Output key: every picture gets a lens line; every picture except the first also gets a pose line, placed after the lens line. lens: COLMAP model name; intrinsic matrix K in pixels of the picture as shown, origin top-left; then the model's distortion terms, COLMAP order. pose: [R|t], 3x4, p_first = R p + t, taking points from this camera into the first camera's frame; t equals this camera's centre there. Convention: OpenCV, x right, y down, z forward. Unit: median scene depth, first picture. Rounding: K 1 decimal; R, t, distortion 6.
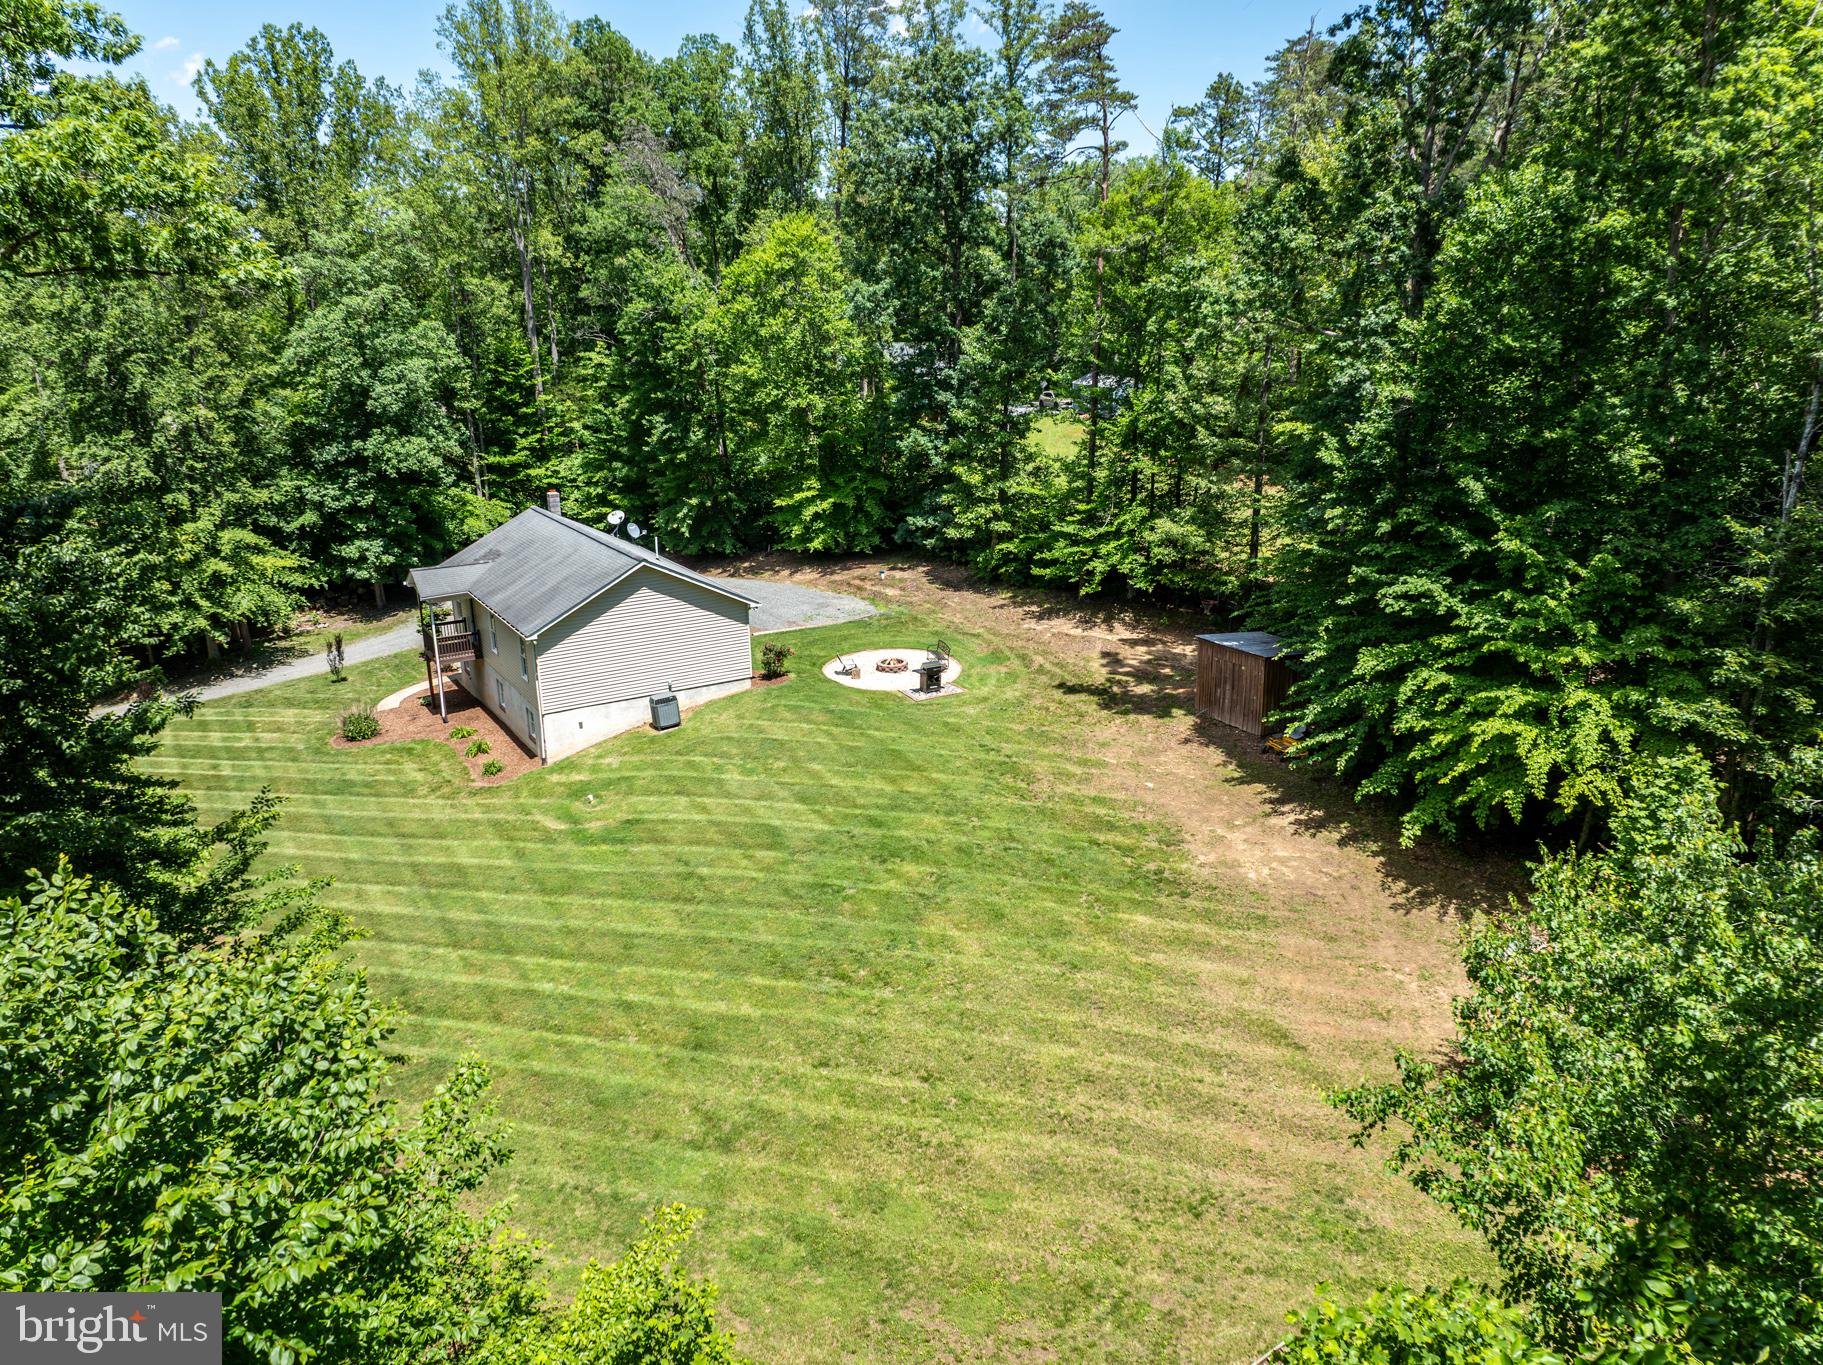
lens RADIAL K [[1278.4, 0, 911.5], [0, 1278.4, 682.5], [0, 0, 1]] dist [-0.017755, -0.044476]
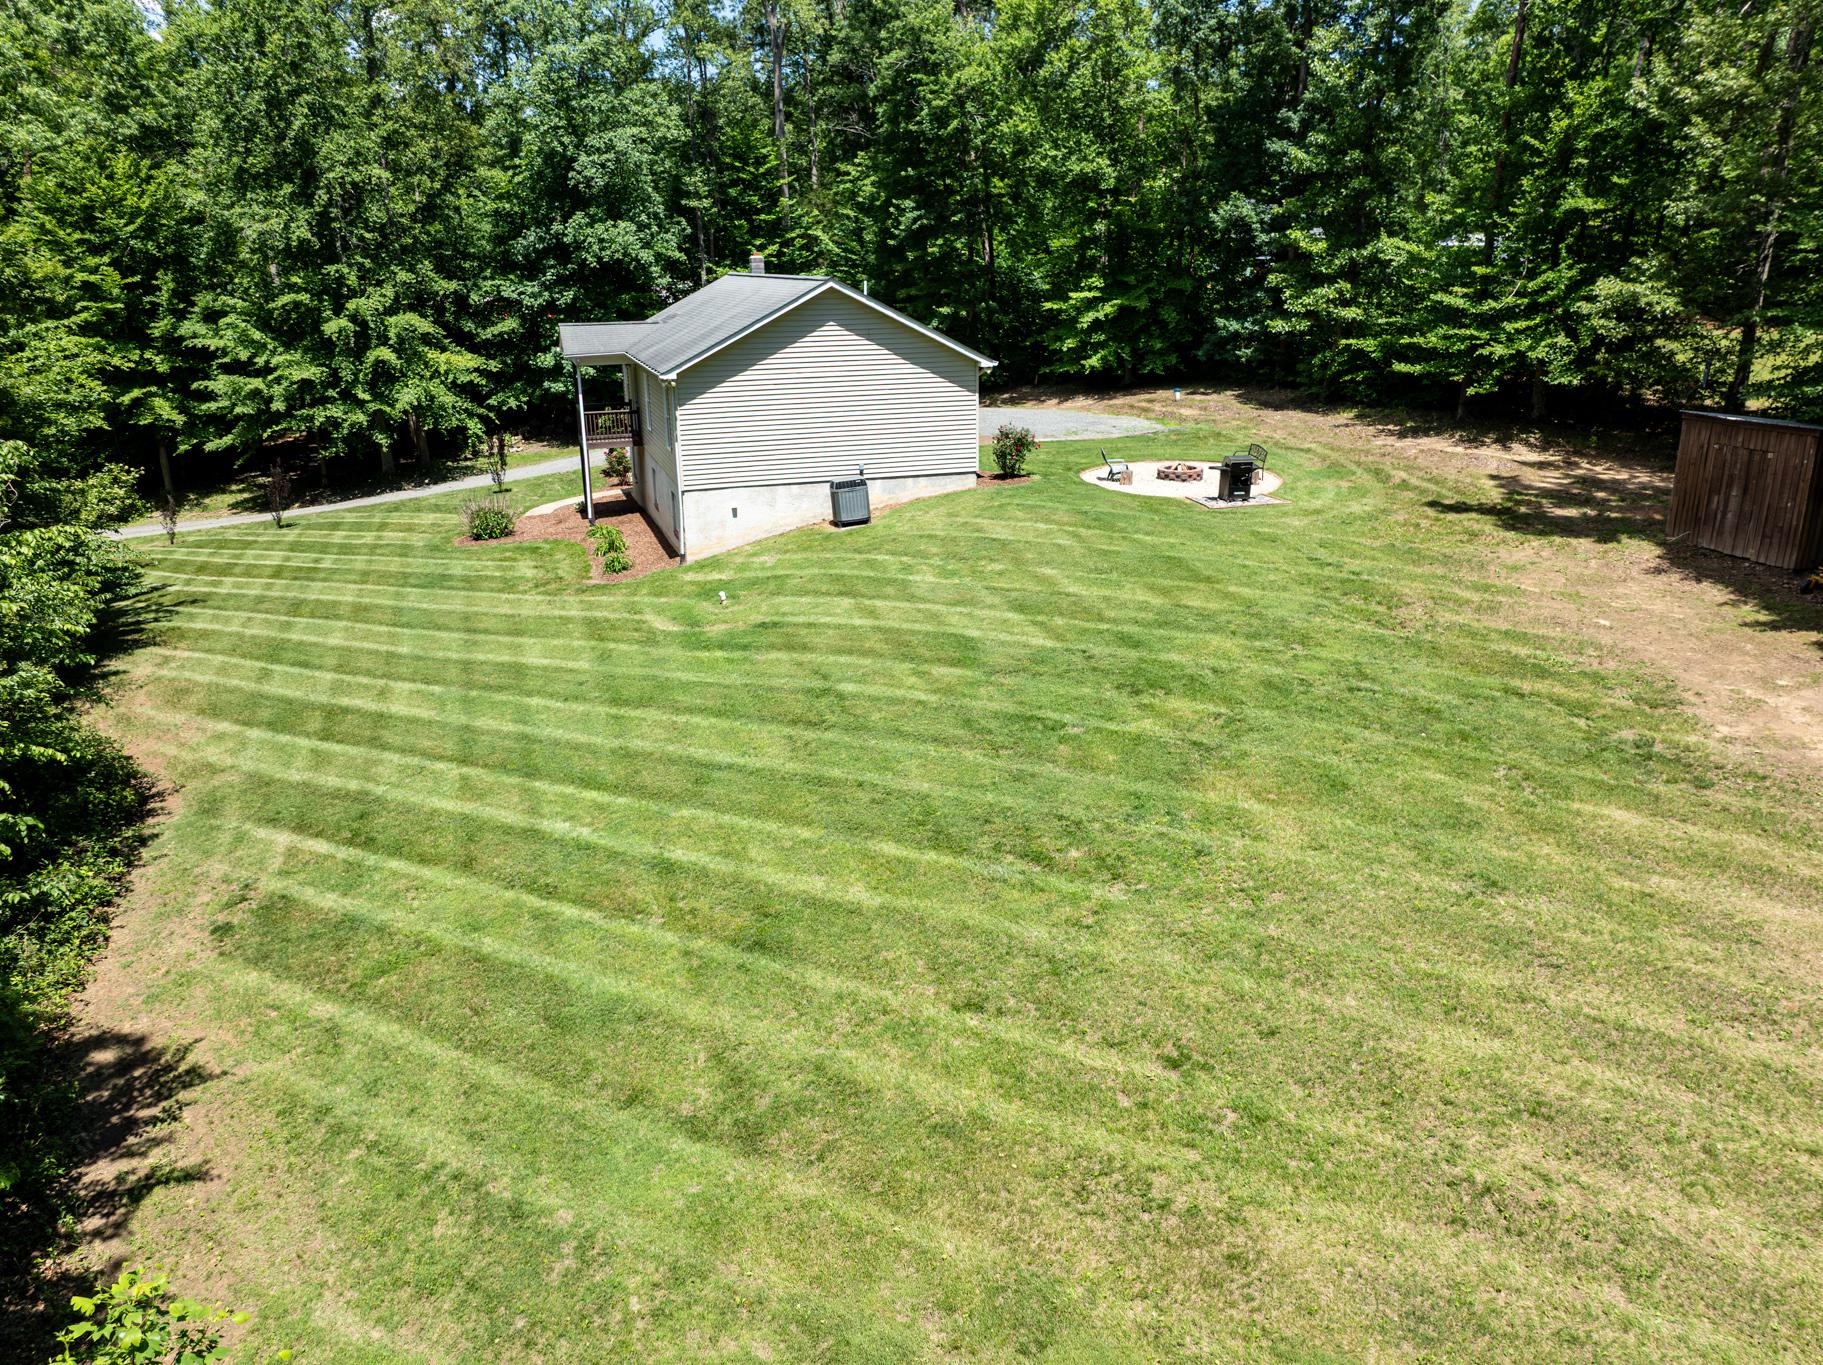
lens RADIAL K [[1278.4, 0, 911.5], [0, 1278.4, 682.5], [0, 0, 1]] dist [-0.017755, -0.044476]
pose [[0.972126, 0.076286, -0.221700, 0.007065], [-0.070382, 0.996926, 0.034420, 0.107602], [0.223644, -0.017857, 0.974507, 0.347995]]
